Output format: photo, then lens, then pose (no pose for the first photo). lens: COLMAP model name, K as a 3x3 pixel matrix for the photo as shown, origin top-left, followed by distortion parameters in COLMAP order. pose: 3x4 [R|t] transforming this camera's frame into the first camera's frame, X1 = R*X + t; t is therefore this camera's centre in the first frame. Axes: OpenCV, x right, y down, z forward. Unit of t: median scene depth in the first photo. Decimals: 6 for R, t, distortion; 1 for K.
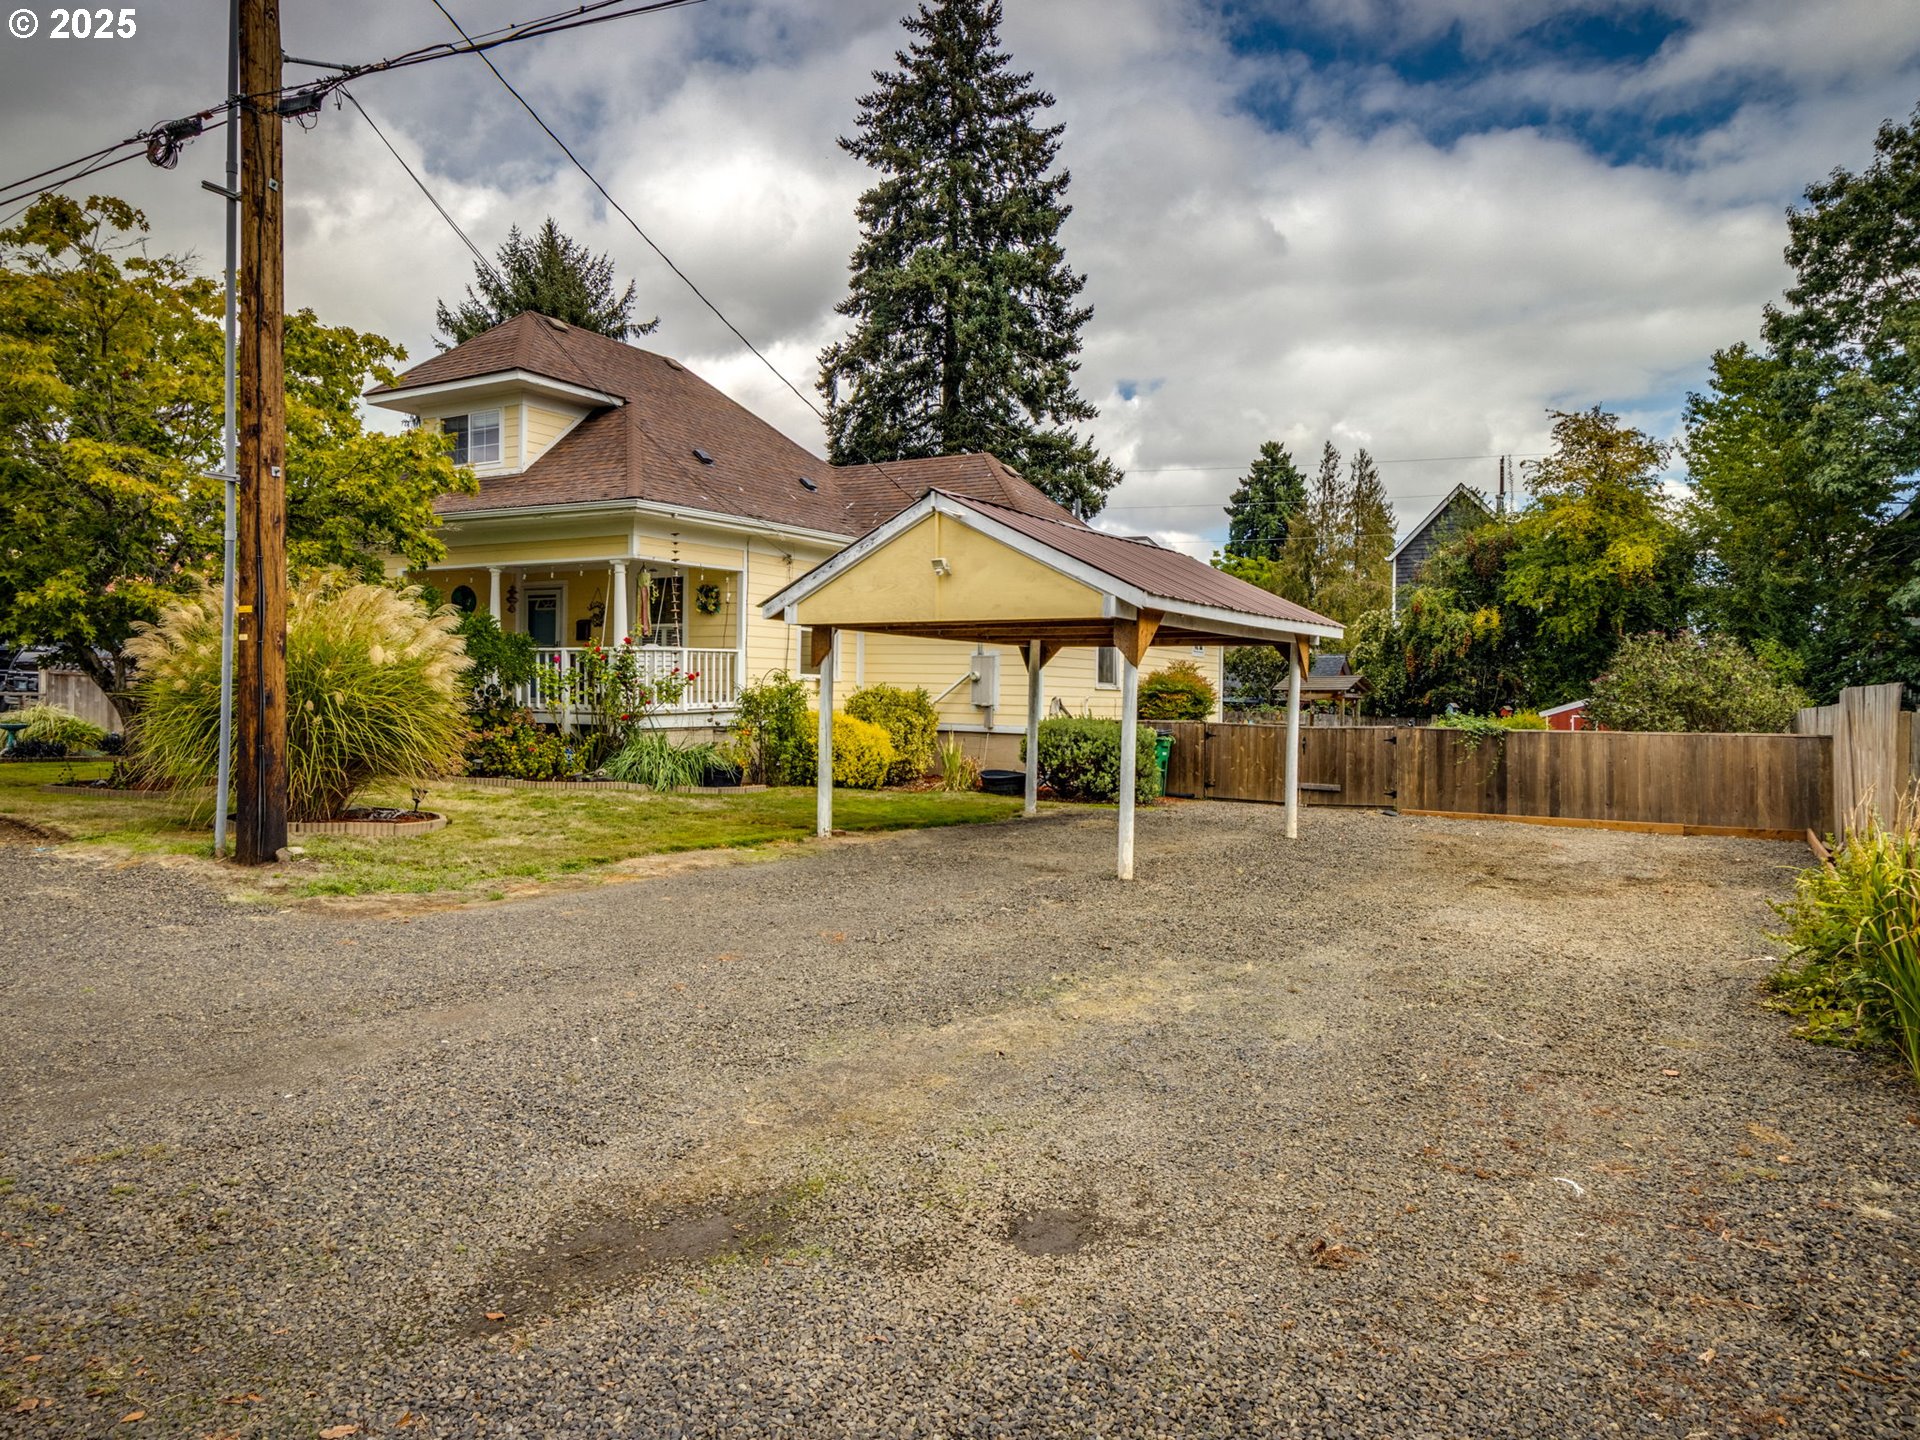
lens RADIAL K [[1306.3, 0, 960.0], [0, 1306.3, 720.0], [0, 0, 1]] dist [0.006357, -0.005015]
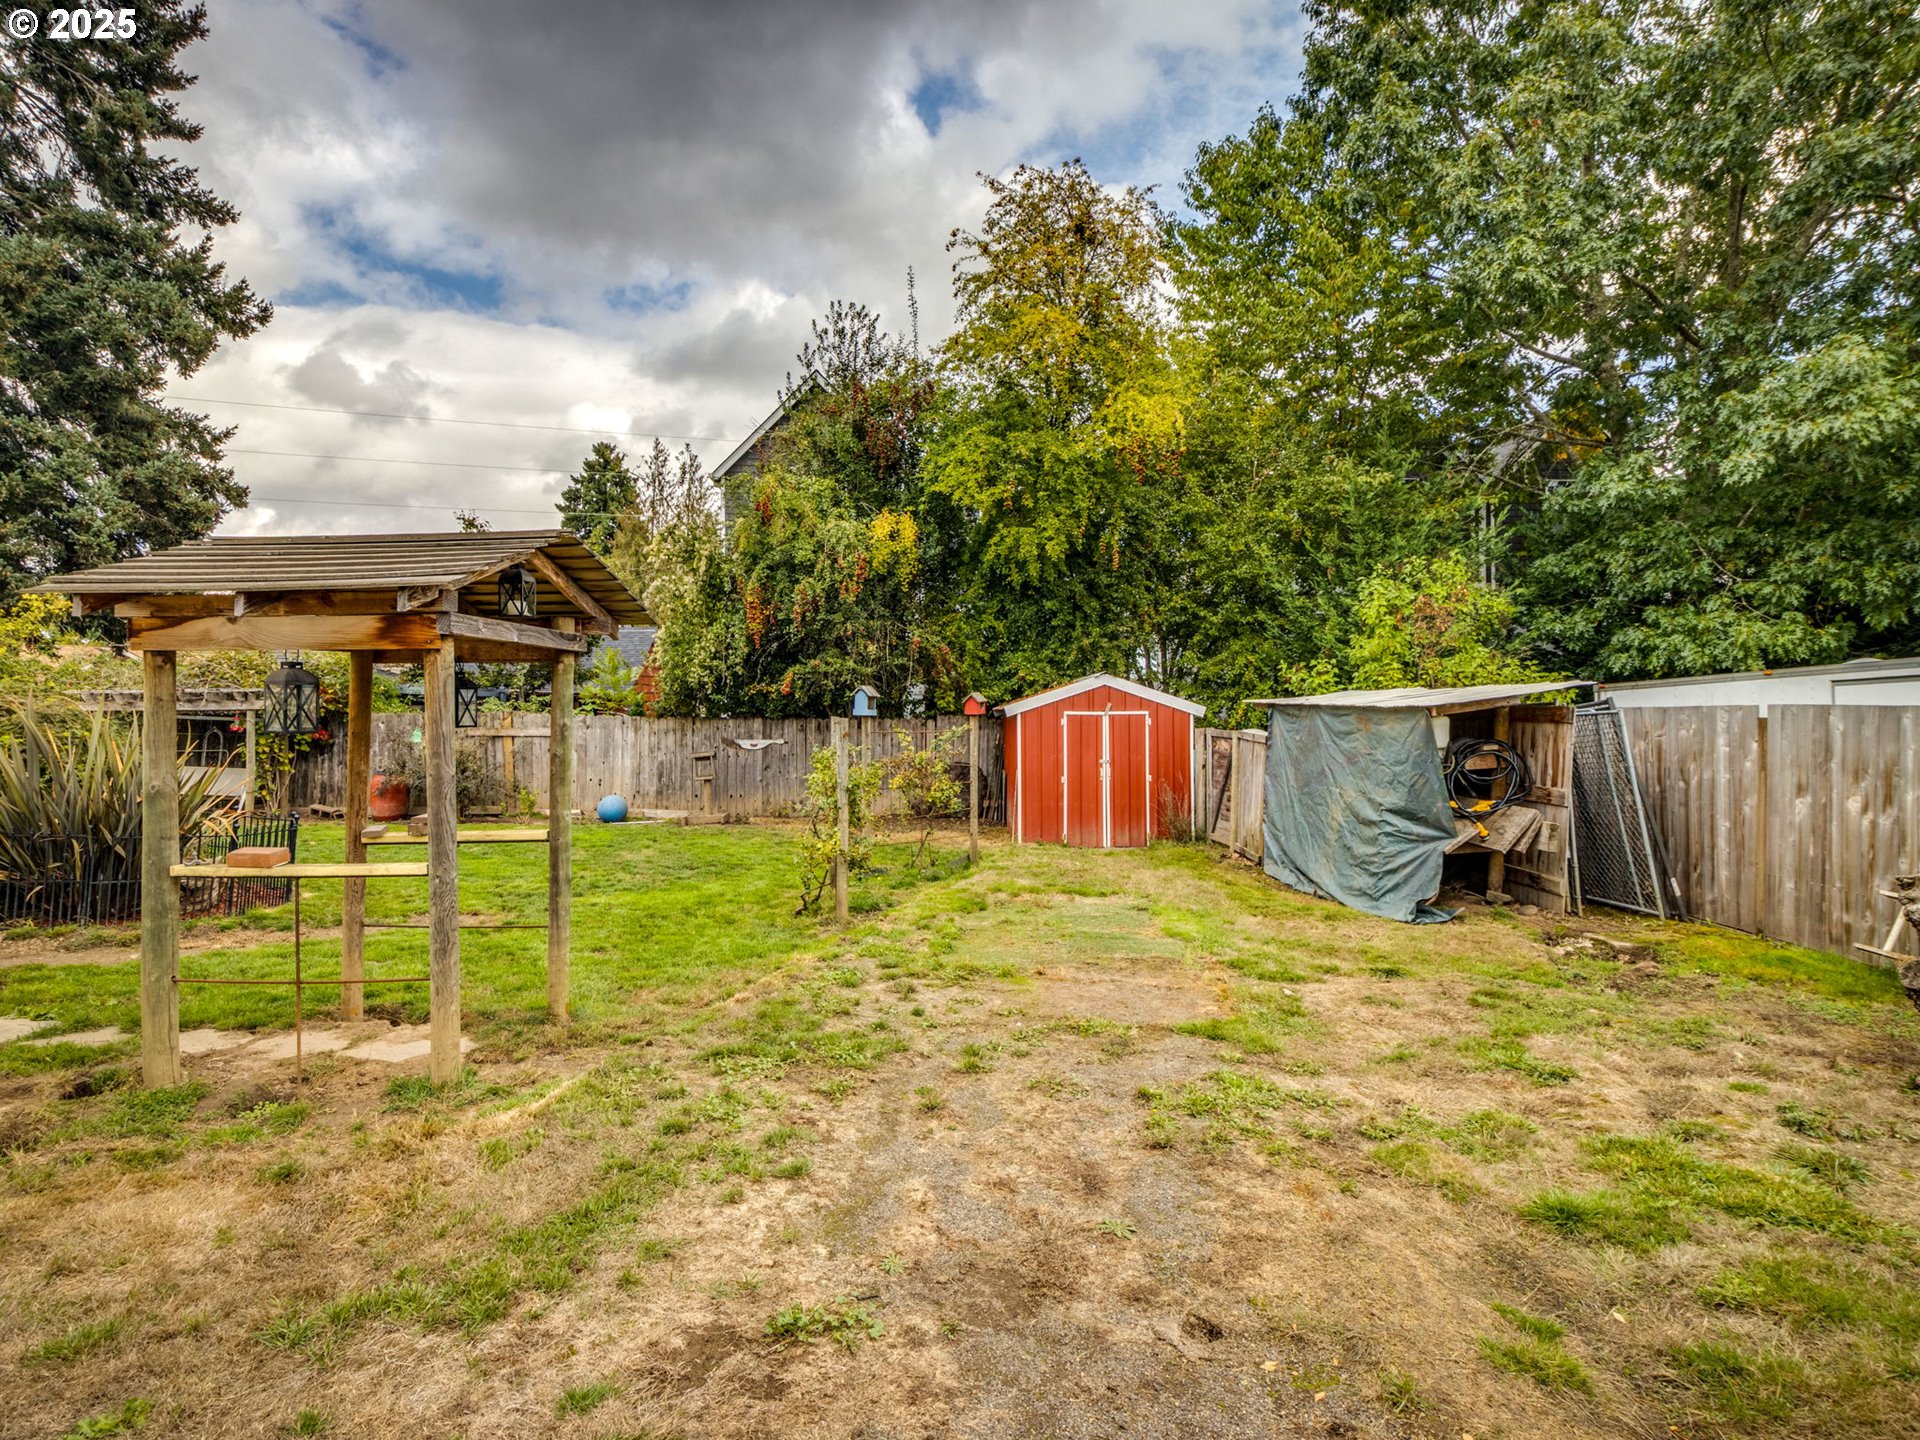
lens RADIAL K [[1003.4, 0, 952.7], [0, 1003.4, 706.2], [0, 0, 1]] dist [0.002975, -0.017783]
pose [[0.856346, -0.013738, 0.516220, 0.212549], [0.018328, 0.999825, -0.003796, -0.004444], [-0.516078, 0.012712, 0.856447, 0.638790]]
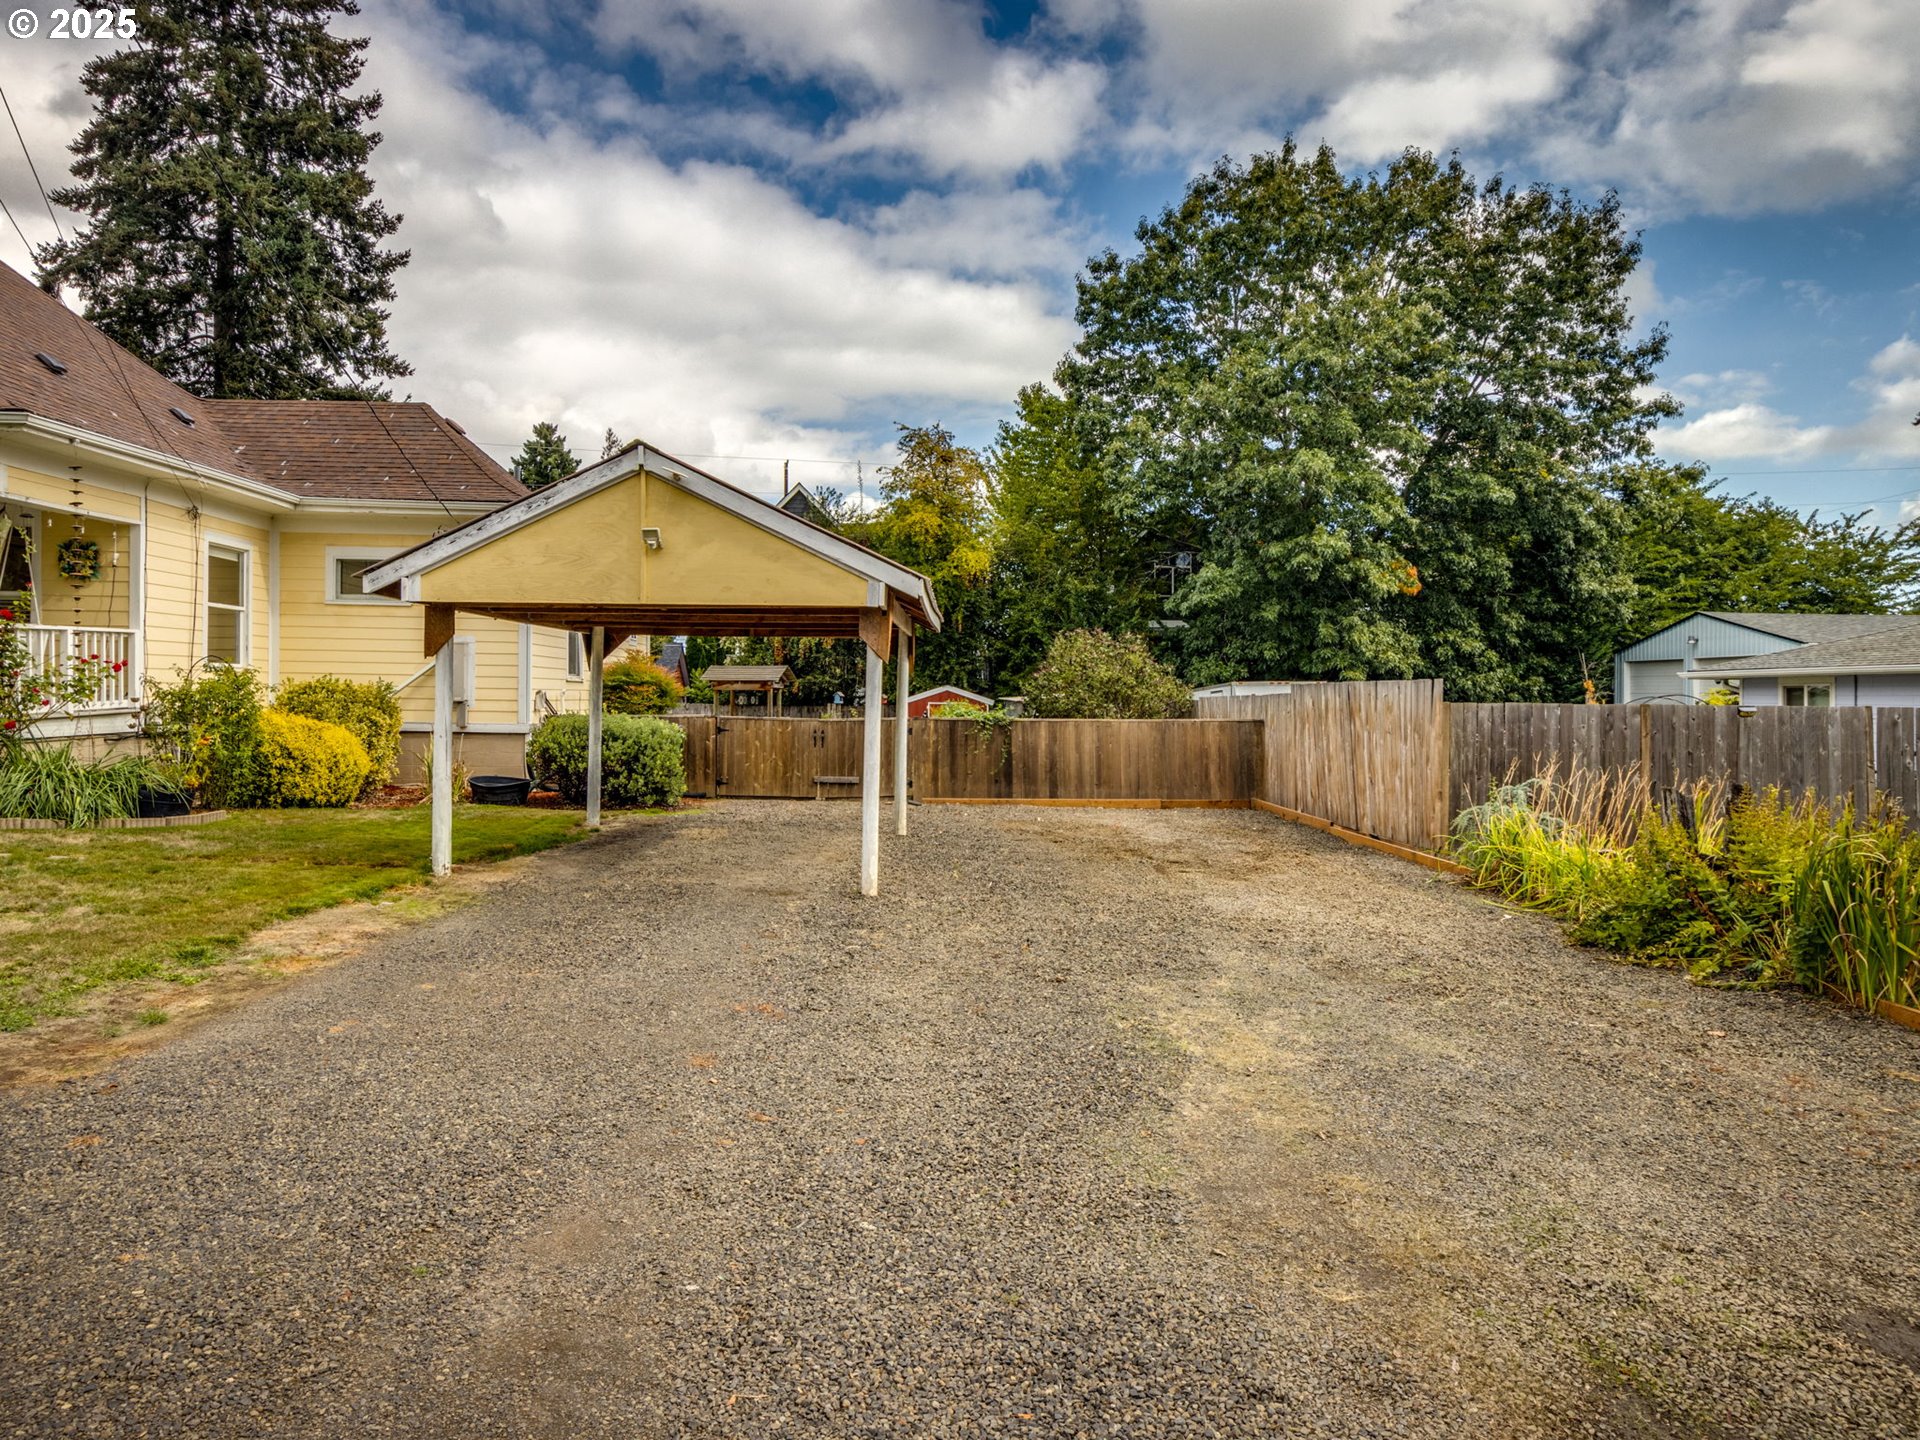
lens RADIAL K [[1290.7, 0, 963.1], [0, 1290.7, 713.4], [0, 0, 1]] dist [0.000127, -0.000528]
pose [[0.837852, -0.015513, 0.545677, -0.094300], [0.012341, 0.999879, 0.009477, -0.003854], [-0.545758, -0.001206, 0.837942, 0.066926]]
